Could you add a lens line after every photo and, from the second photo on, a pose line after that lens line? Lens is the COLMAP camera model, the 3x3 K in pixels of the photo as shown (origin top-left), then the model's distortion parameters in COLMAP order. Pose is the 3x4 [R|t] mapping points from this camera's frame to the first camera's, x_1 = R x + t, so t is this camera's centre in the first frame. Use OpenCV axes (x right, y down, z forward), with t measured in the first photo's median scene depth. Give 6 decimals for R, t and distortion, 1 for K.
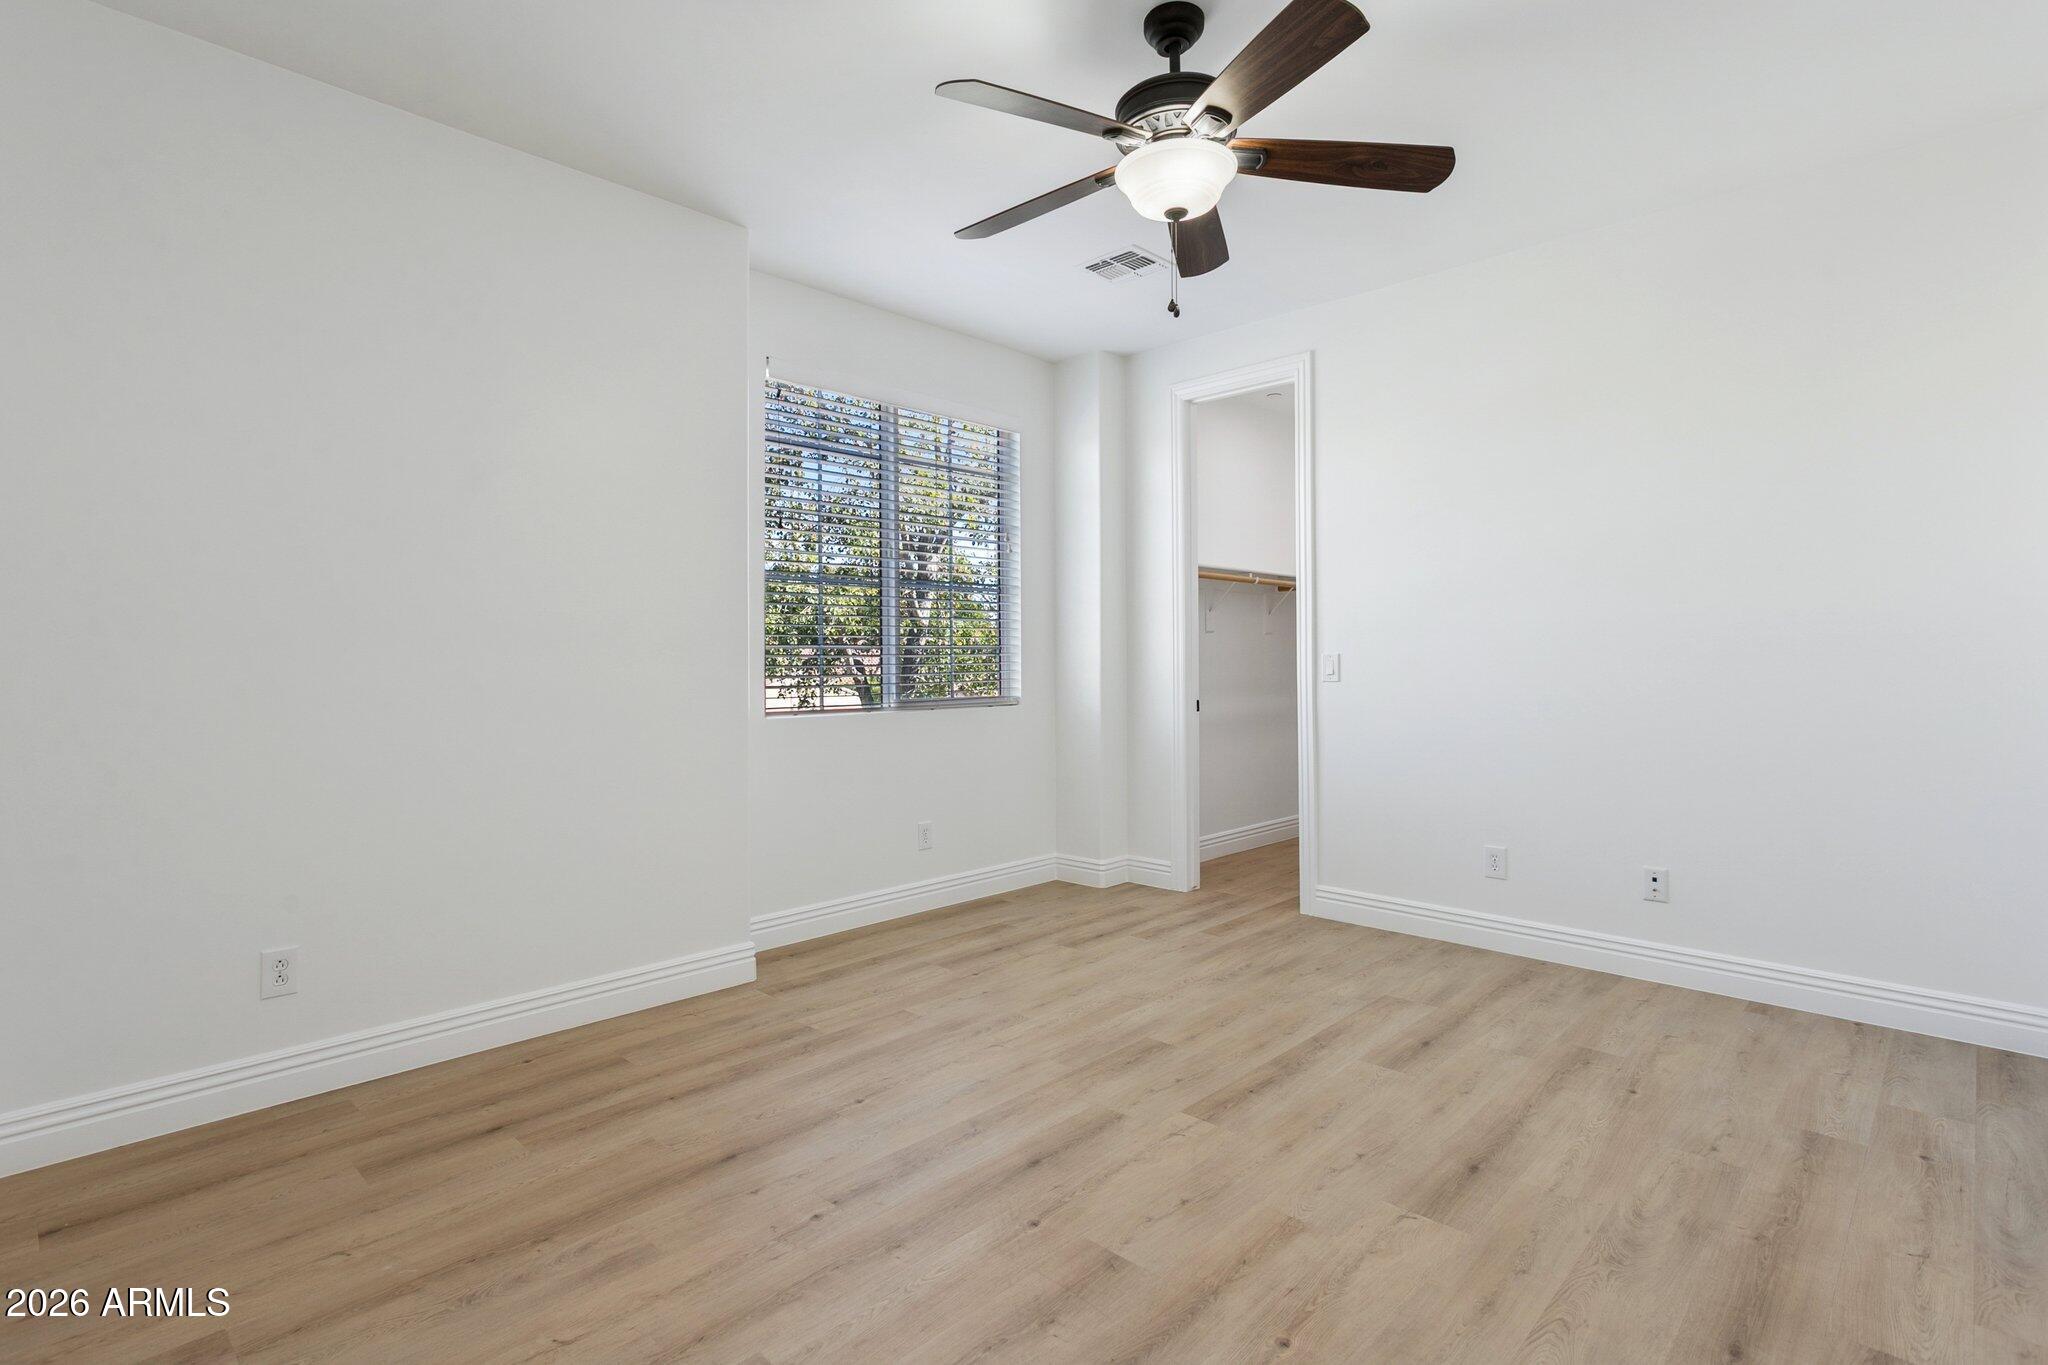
lens RADIAL K [[973.8, 0, 1022.7], [0, 973.8, 674.2], [0, 0, 1]] dist [0.004484, 0.002147]
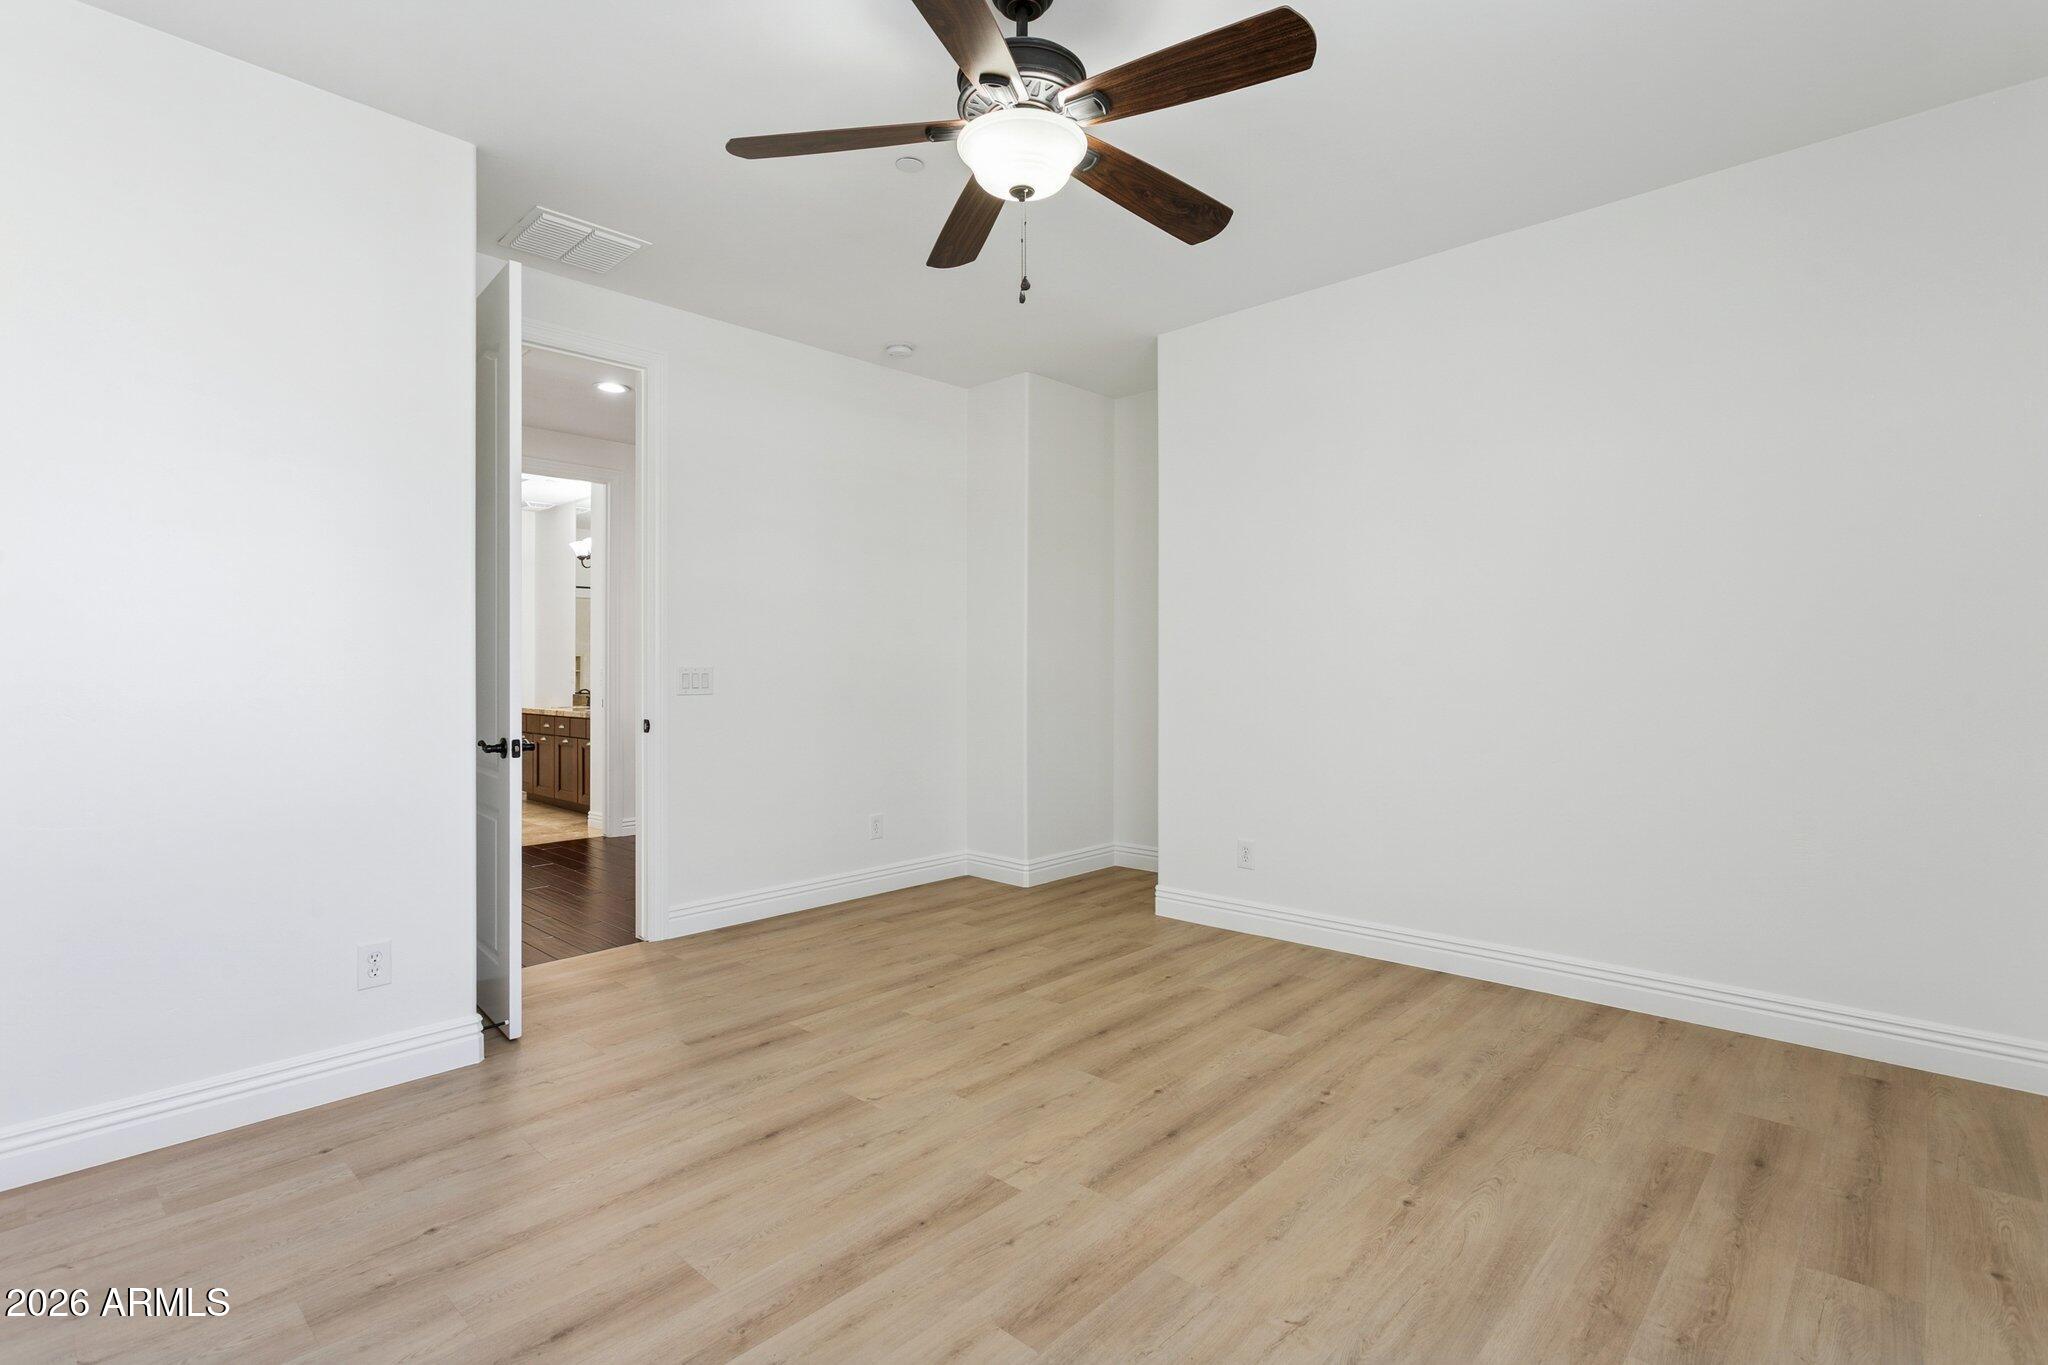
lens RADIAL K [[973.8, 0, 1022.4], [0, 973.8, 679.5], [0, 0, 1]] dist [0.004484, 0.002147]
pose [[-0.999833, 0.009666, -0.015521, 0.179602], [0.009294, 0.999672, 0.023864, -0.027645], [0.015747, 0.023716, -0.999595, 1.957714]]
